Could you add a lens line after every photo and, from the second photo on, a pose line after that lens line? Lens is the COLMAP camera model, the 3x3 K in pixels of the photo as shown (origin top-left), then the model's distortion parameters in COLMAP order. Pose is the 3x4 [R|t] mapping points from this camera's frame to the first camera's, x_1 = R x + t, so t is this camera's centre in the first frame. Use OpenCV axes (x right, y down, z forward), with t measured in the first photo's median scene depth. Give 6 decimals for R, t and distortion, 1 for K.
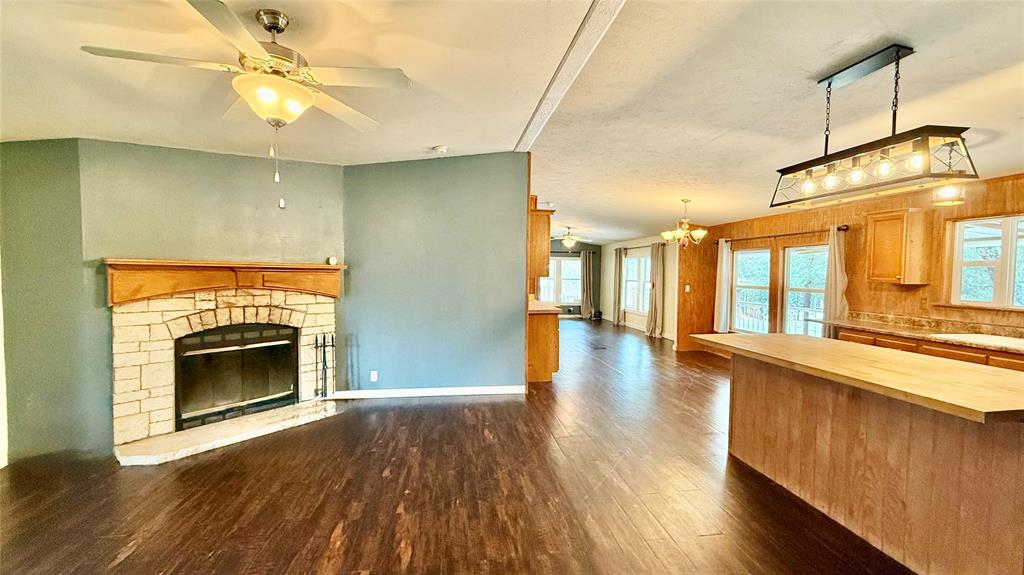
lens RADIAL K [[407.0, 0, 516.9], [0, 407.0, 290.6], [0, 0, 1]] dist [-0.001140, -0.000257]
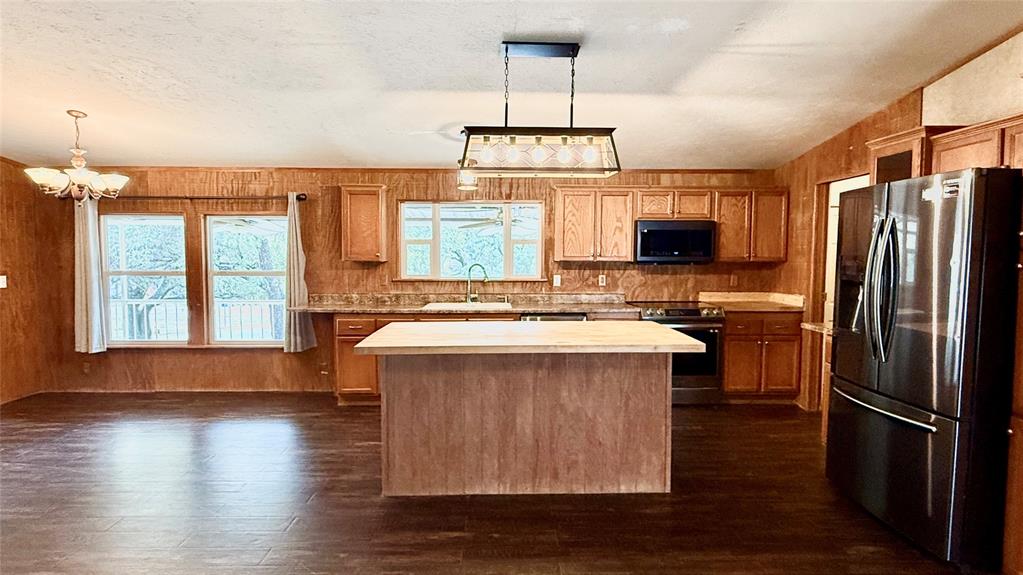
lens RADIAL K [[532.7, 0, 512.4], [0, 532.7, 284.6], [0, 0, 1]] dist [0.017585, -0.000795]
pose [[0.148690, -0.063919, 0.986816, -0.285785], [0.046536, 0.997255, 0.057583, -0.019608], [-0.987788, 0.037361, 0.151257, 0.477717]]
